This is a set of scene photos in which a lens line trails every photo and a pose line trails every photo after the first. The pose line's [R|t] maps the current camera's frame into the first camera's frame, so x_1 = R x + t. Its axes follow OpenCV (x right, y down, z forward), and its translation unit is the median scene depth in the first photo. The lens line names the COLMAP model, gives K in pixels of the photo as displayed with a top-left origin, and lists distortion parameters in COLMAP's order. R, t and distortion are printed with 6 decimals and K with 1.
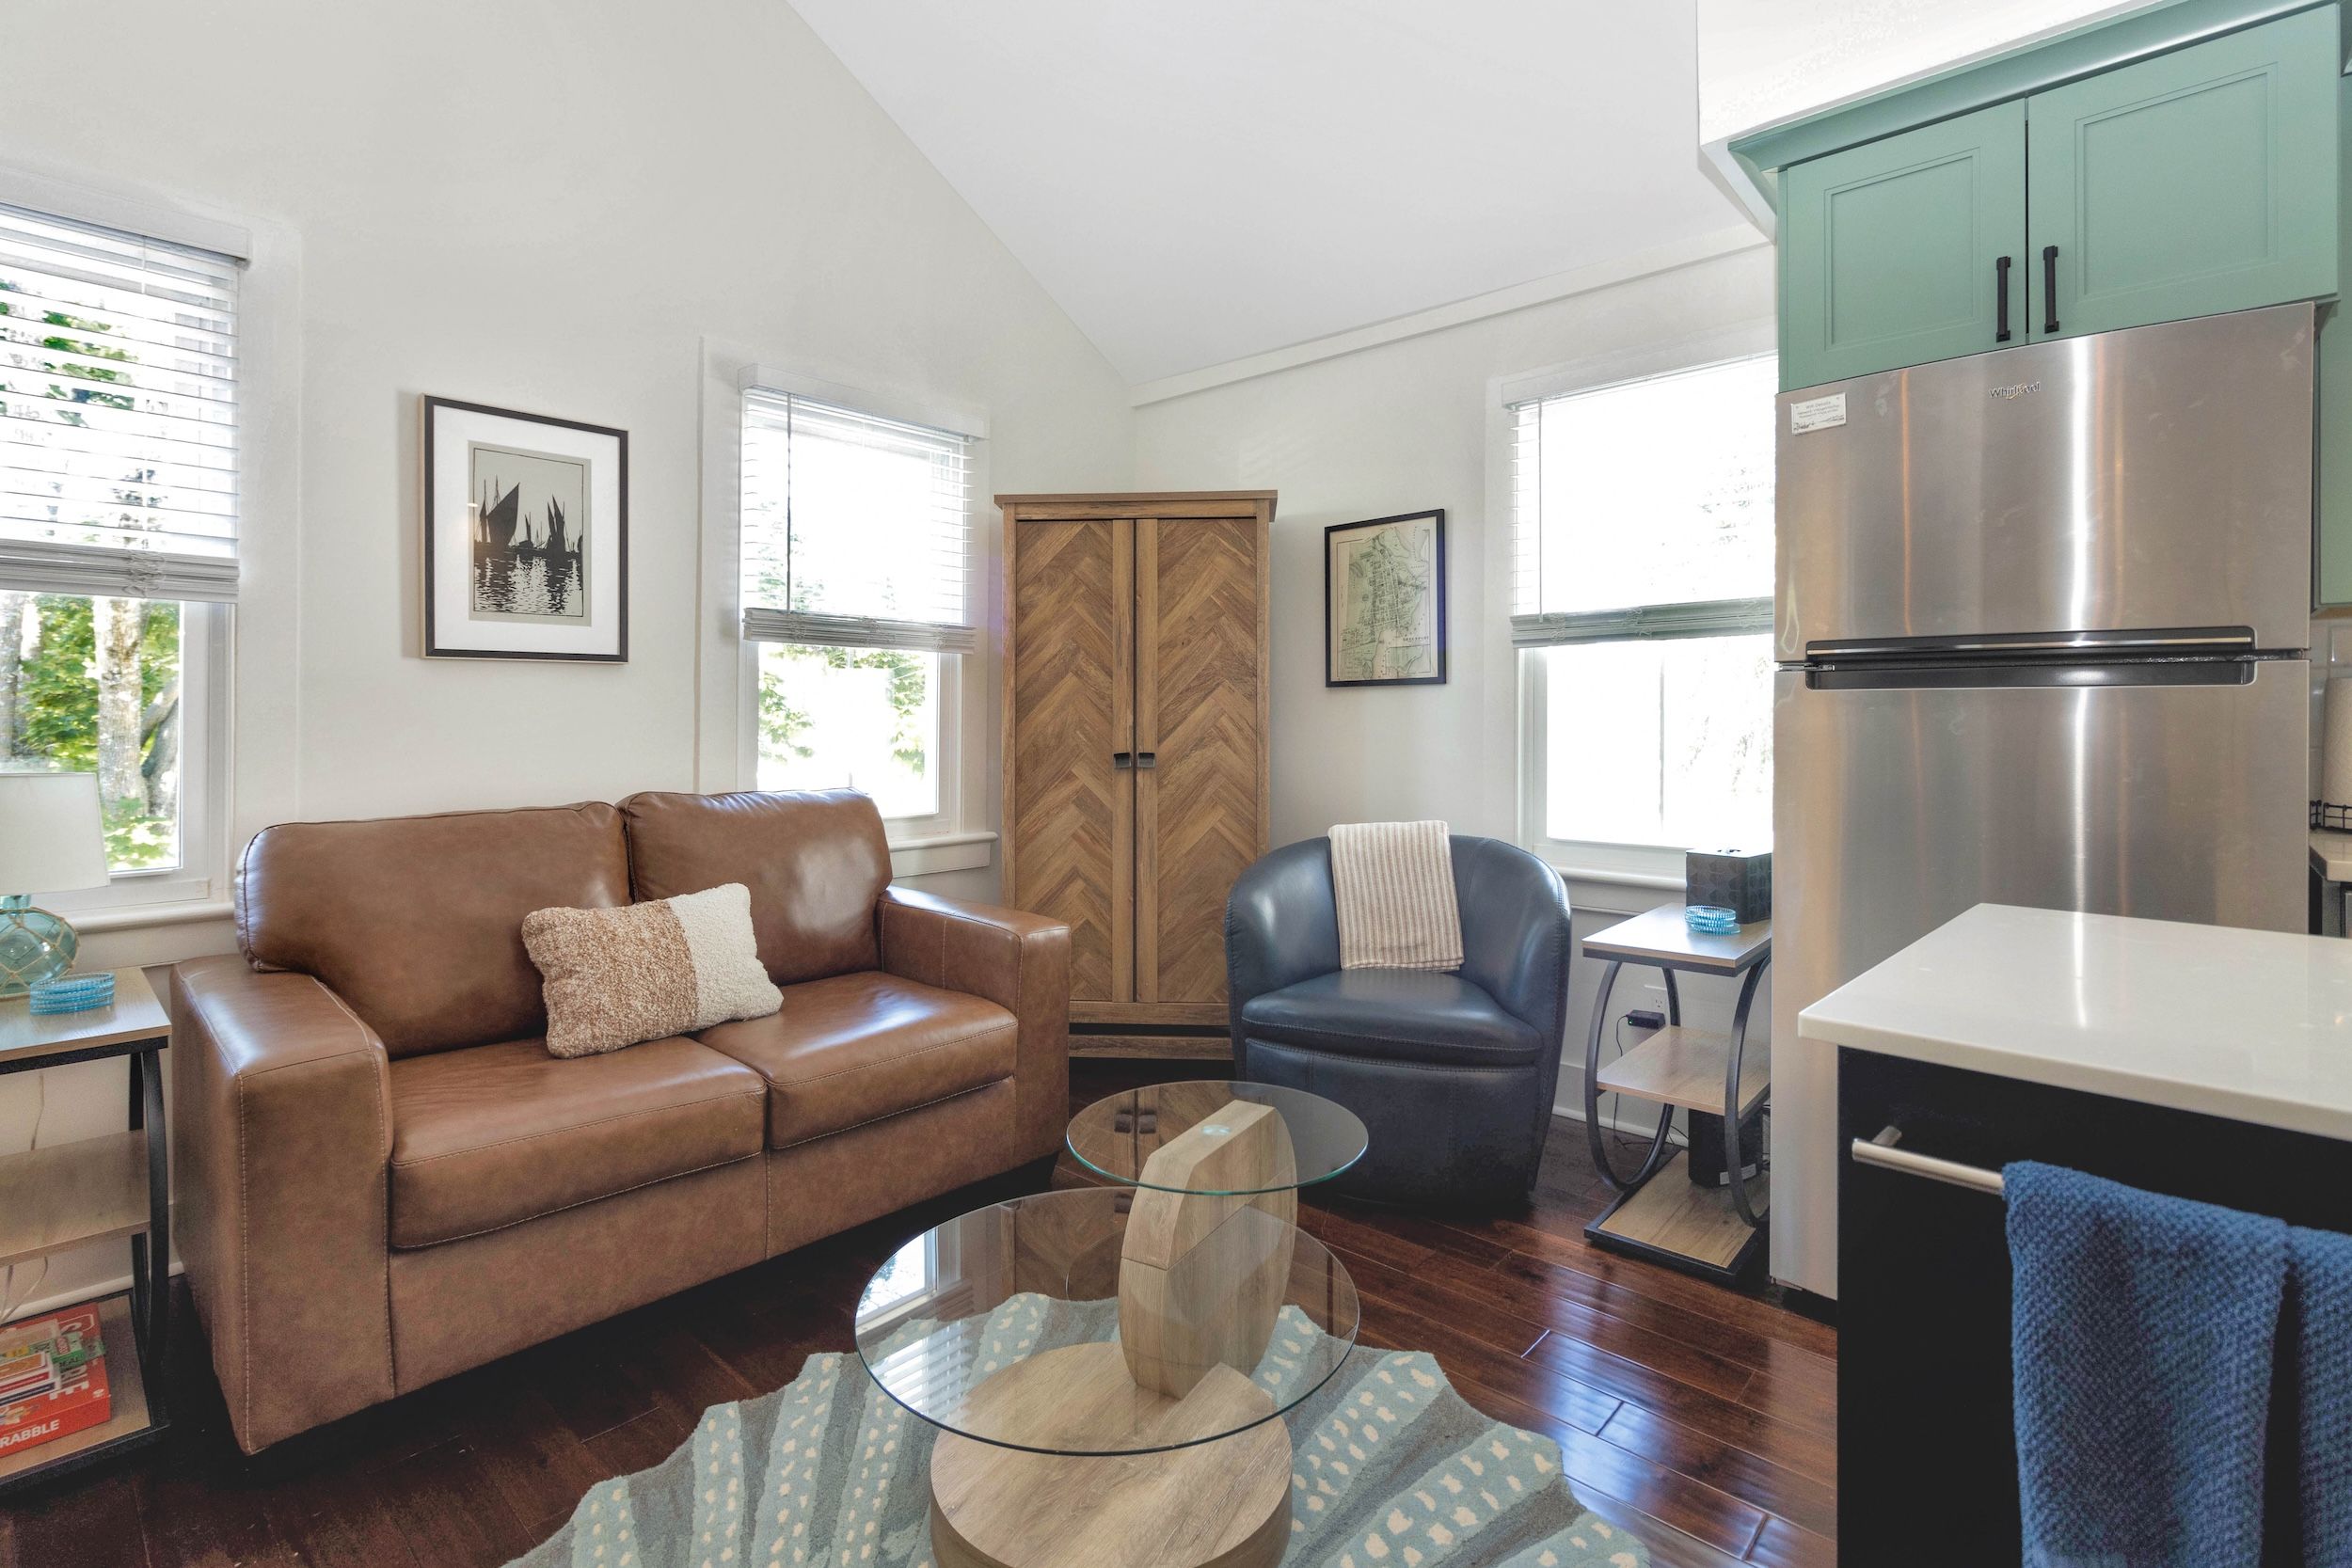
lens RADIAL K [[1108.6, 0, 1184.8], [0, 1108.6, 715.8], [0, 0, 1]] dist [-0.001013, -0.000322]
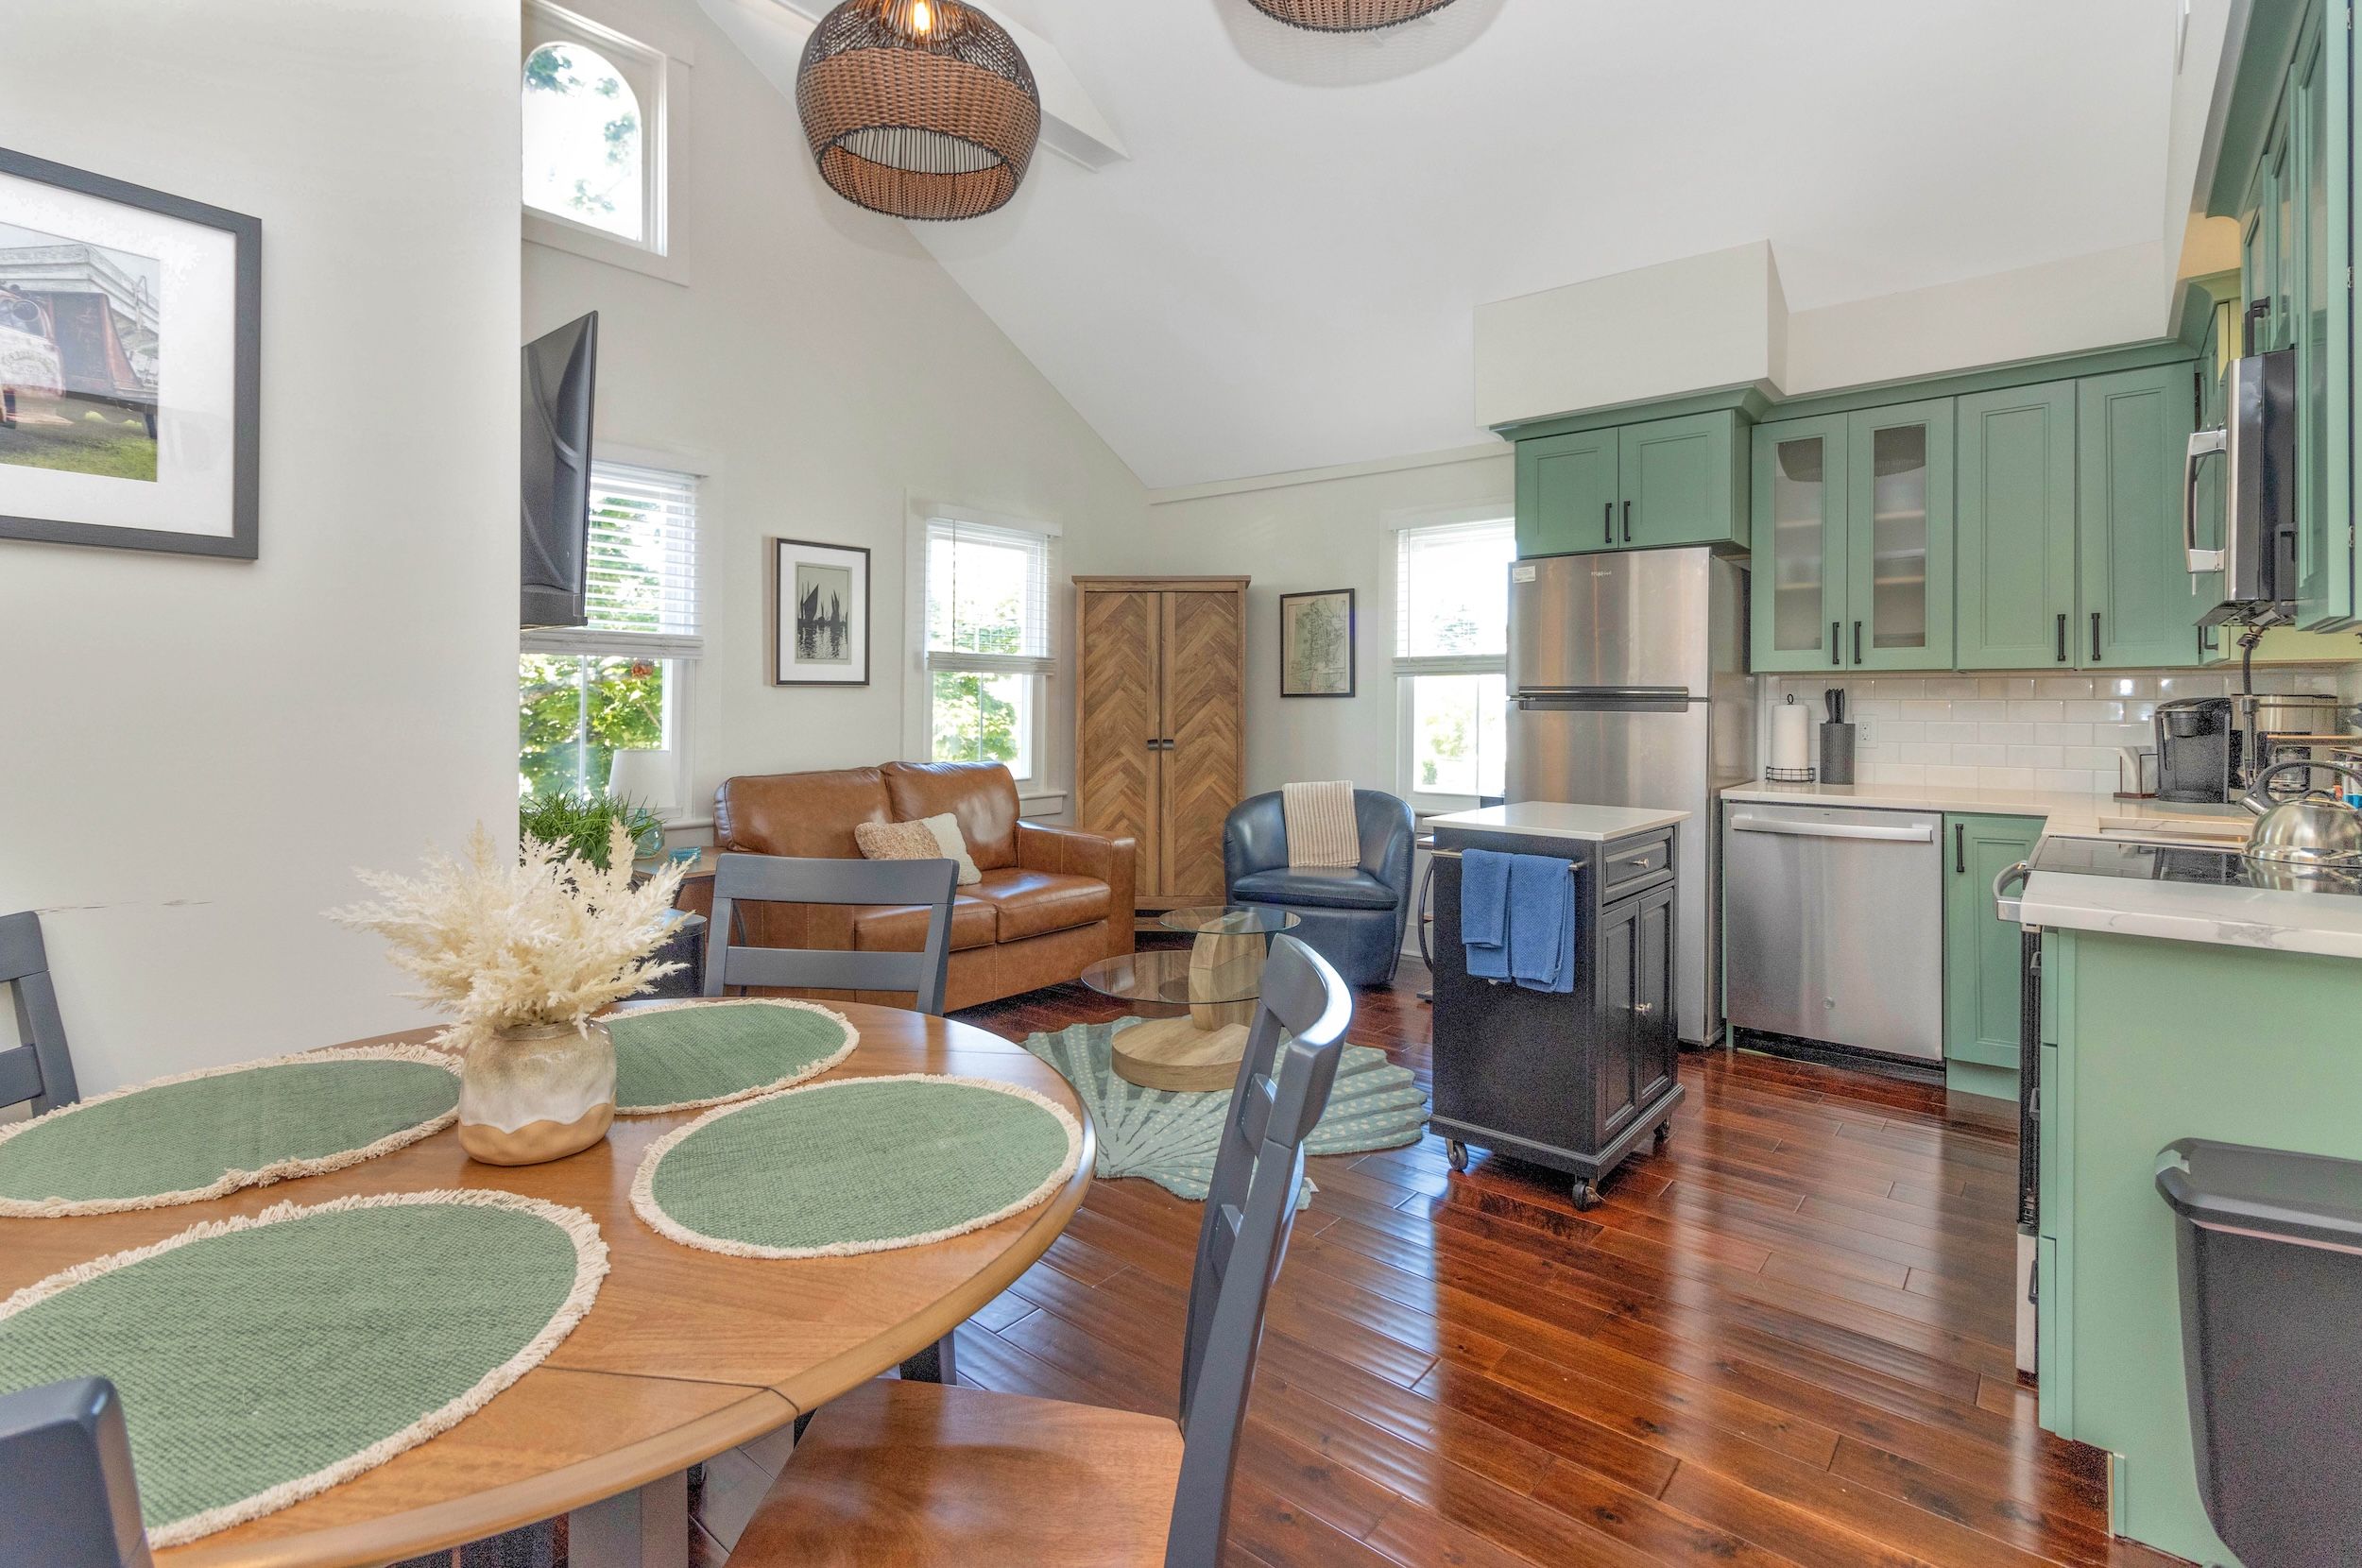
lens RADIAL K [[1080.0, 0, 1171.5], [0, 1080.0, 738.1], [0, 0, 1]] dist [-0.001028, -0.001083]
pose [[0.999535, 0.001035, 0.030476, -0.083652], [-0.002046, 0.999448, 0.033152, -0.021662], [-0.030425, -0.033199, 0.998986, -0.596362]]
